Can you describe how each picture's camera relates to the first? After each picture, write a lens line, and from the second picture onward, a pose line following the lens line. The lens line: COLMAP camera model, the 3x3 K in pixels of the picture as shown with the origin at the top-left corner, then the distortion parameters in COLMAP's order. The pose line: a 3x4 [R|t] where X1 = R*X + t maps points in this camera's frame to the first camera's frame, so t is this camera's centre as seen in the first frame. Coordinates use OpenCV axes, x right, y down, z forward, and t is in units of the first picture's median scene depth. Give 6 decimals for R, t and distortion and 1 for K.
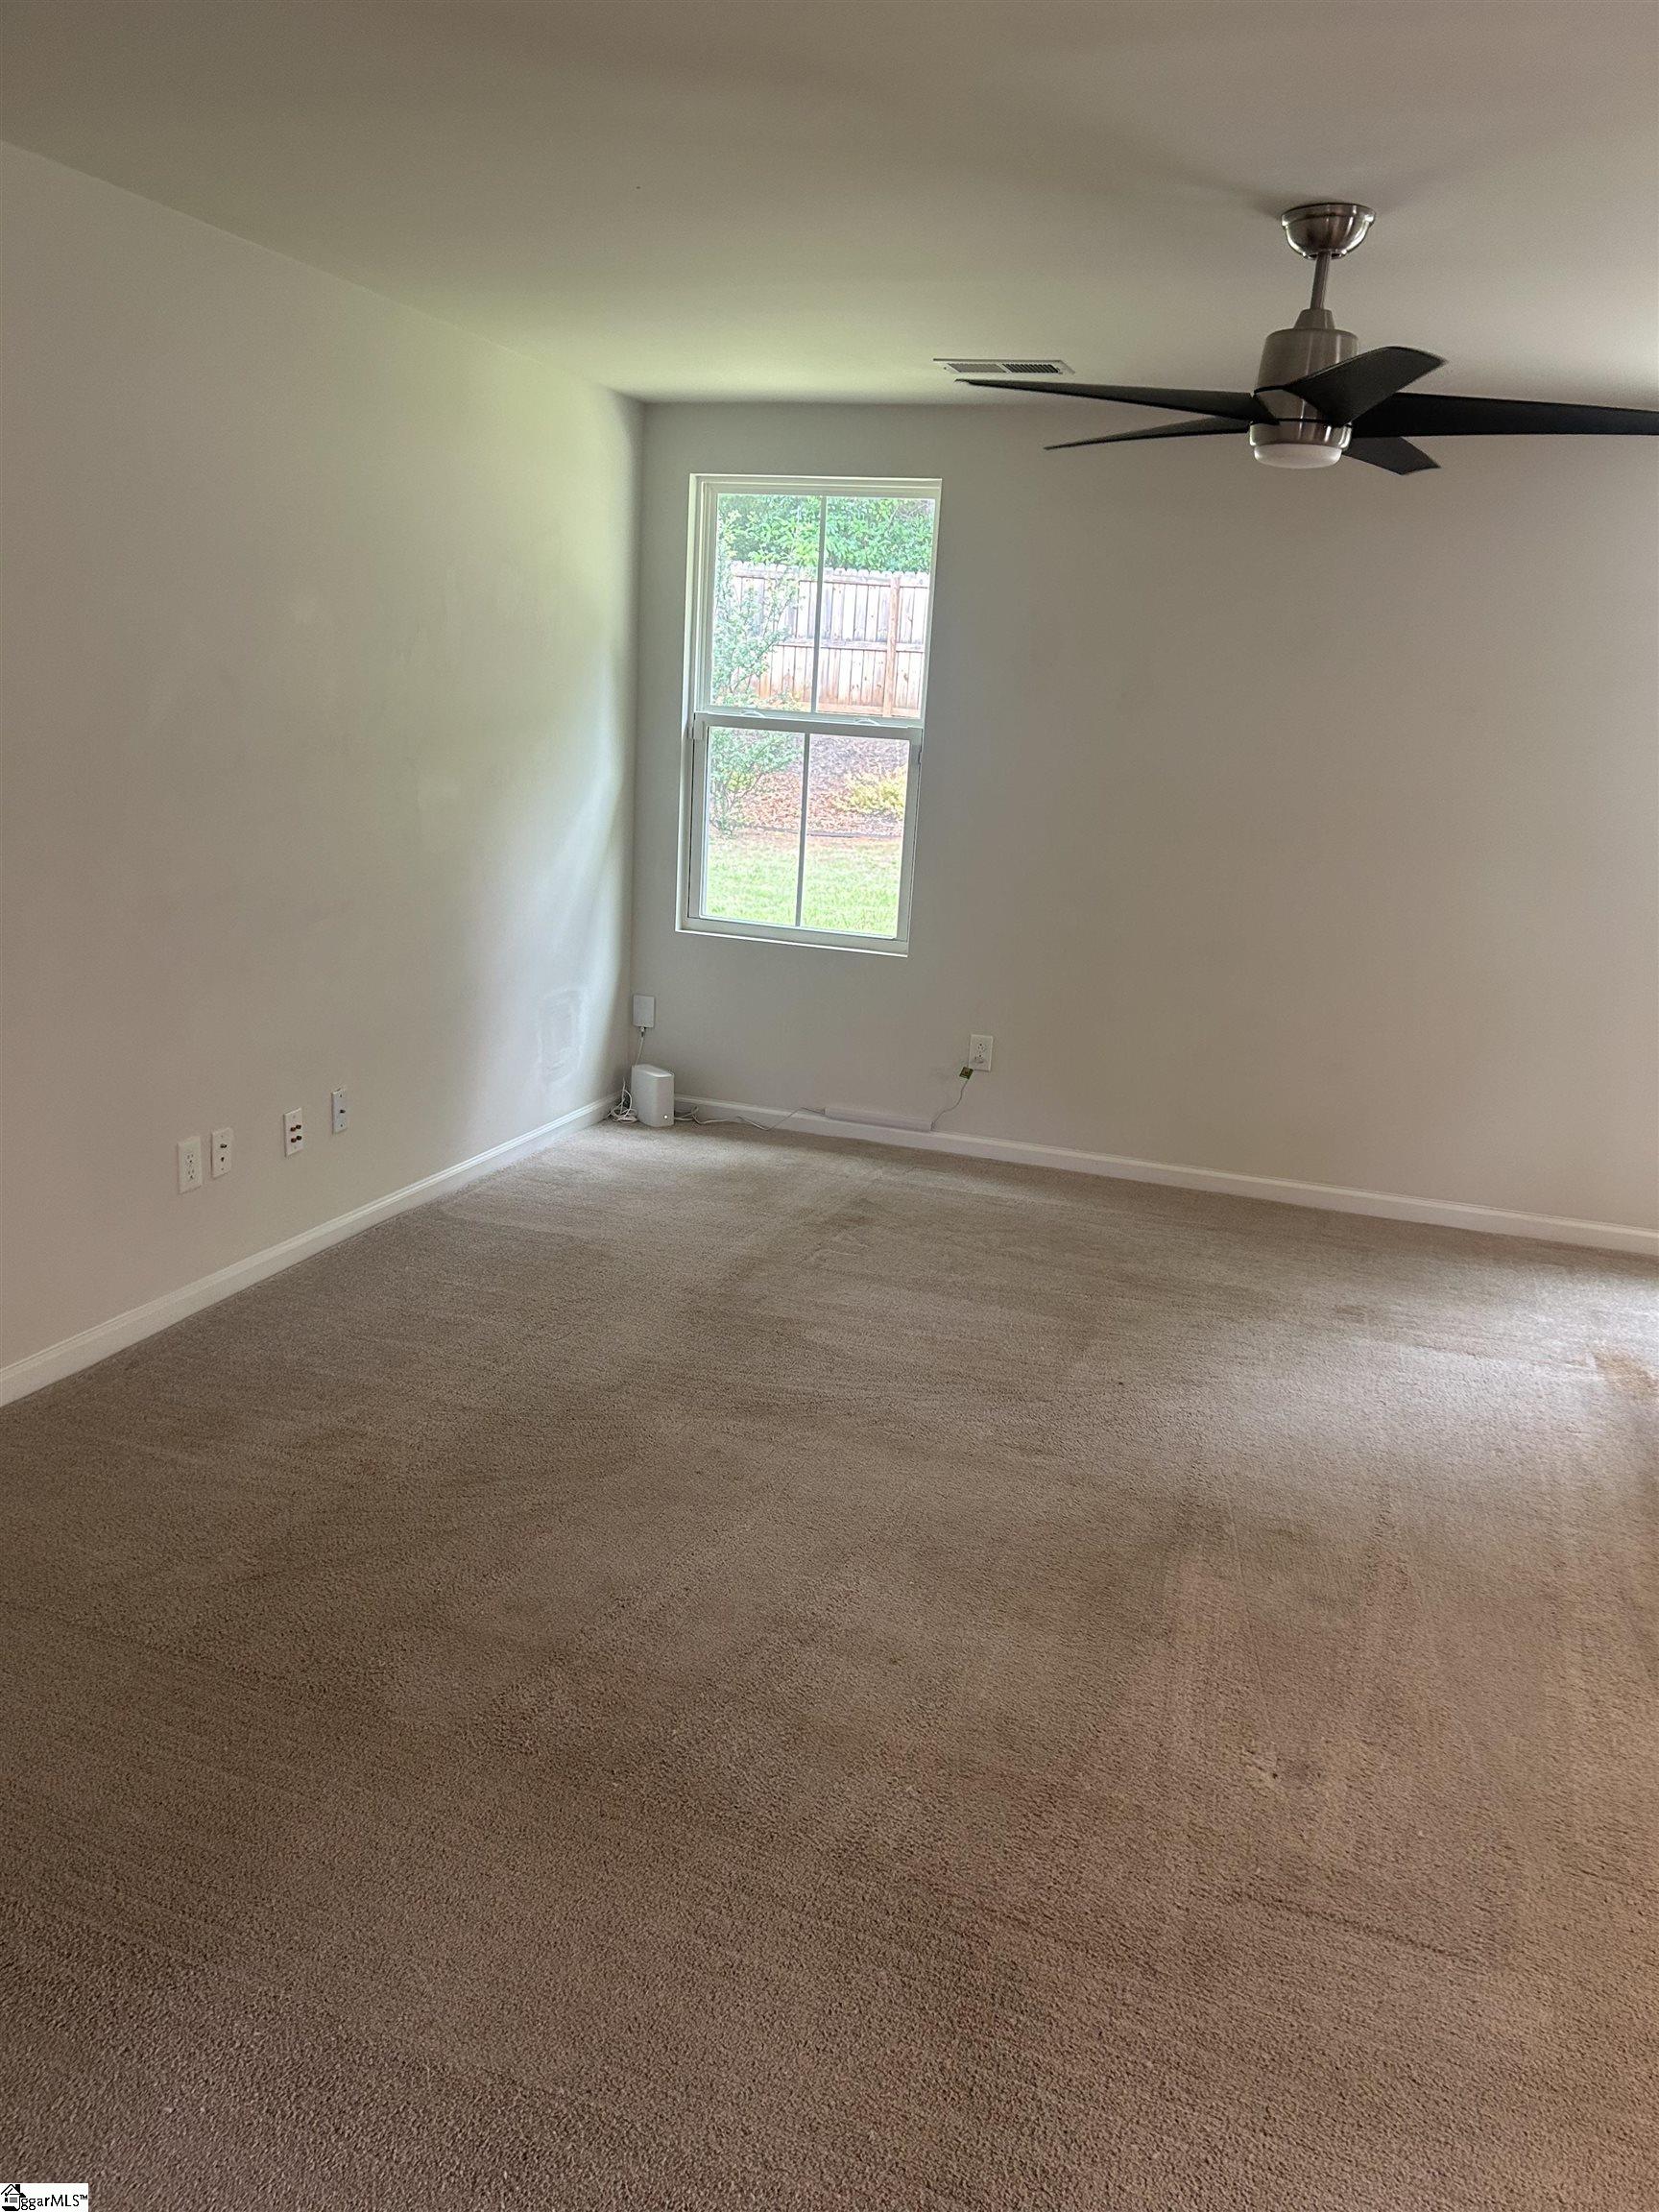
lens RADIAL K [[1652.4, 0, 832.5], [0, 1652.4, 1085.2], [0, 0, 1]] dist [0.065131, -0.029263]
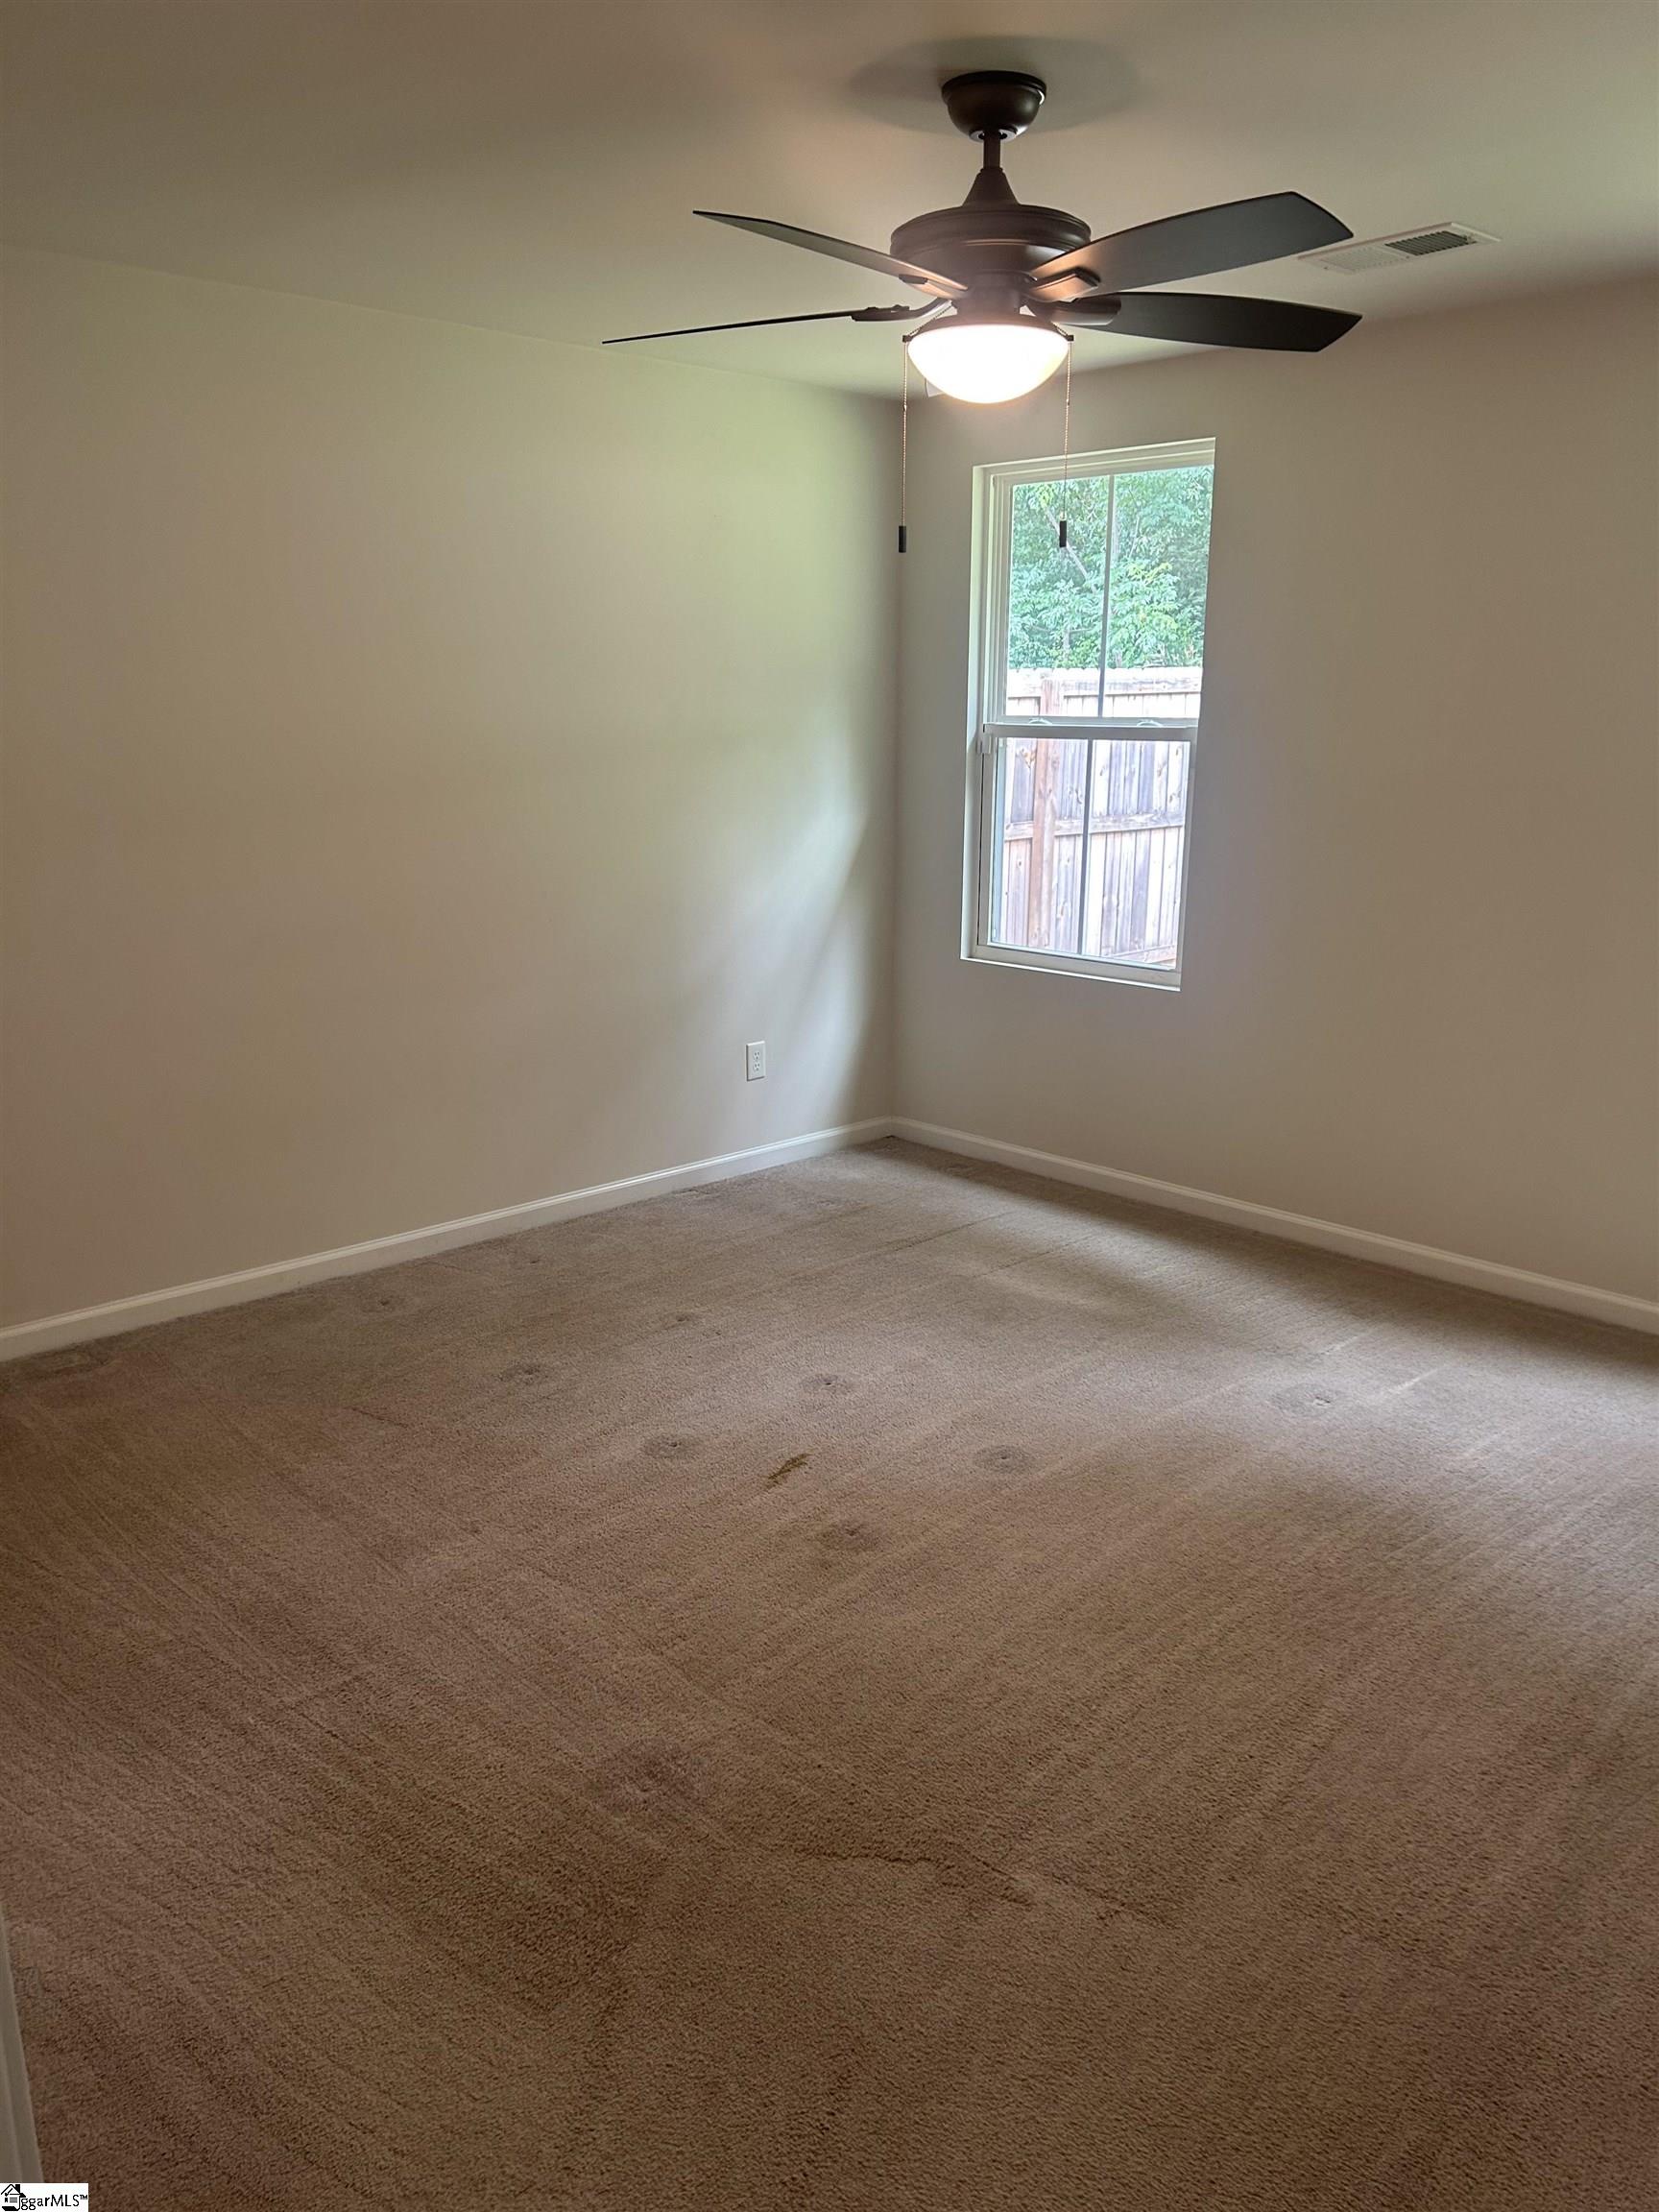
lens RADIAL K [[1652.4, 0, 819.2], [0, 1652.4, 1123.3], [0, 0, 1]] dist [0.065131, -0.029263]
pose [[0.892144, 0.056422, -0.448213, 0.298020], [-0.055729, 0.998337, 0.014746, -0.011153], [0.448300, 0.011823, 0.893805, 0.146222]]
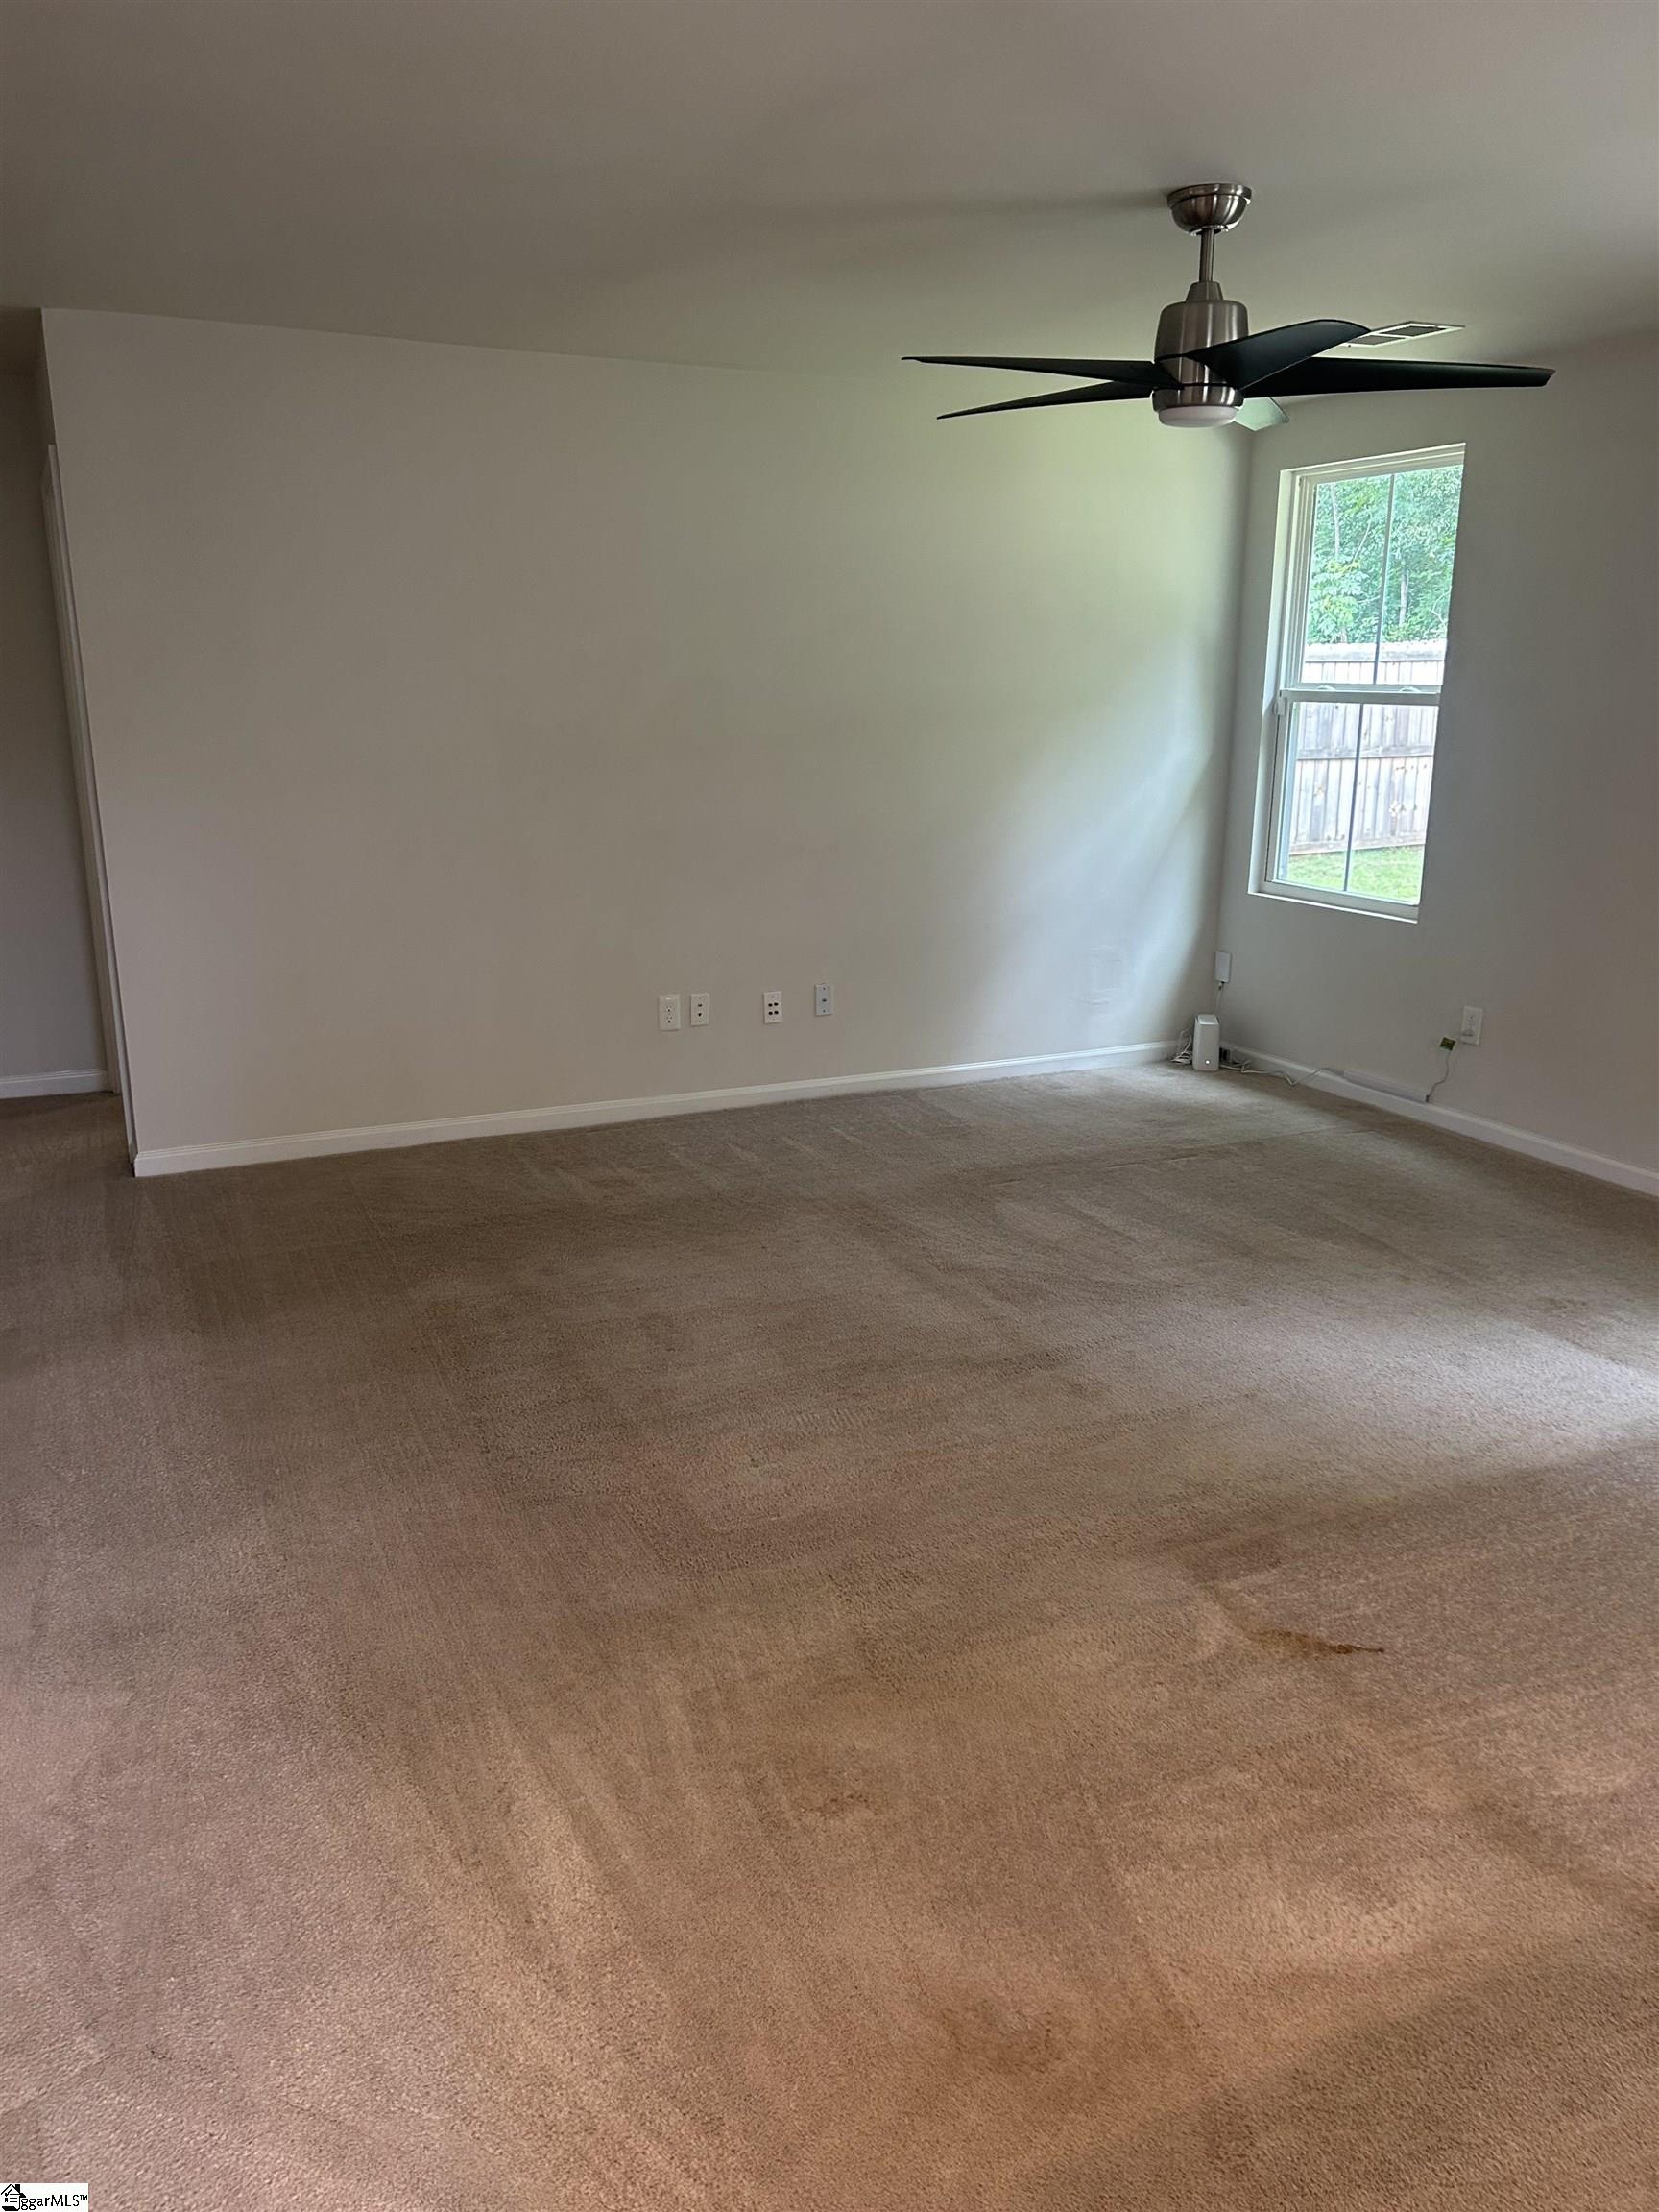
lens RADIAL K [[1652.4, 0, 820.8], [0, 1652.4, 1087.6], [0, 0, 1]] dist [0.065131, -0.029263]
pose [[0.699960, 0.118469, -0.704288, 0.562162], [-0.127986, 0.990989, 0.039496, 0.028821], [0.702621, 0.062494, 0.708815, 0.048138]]
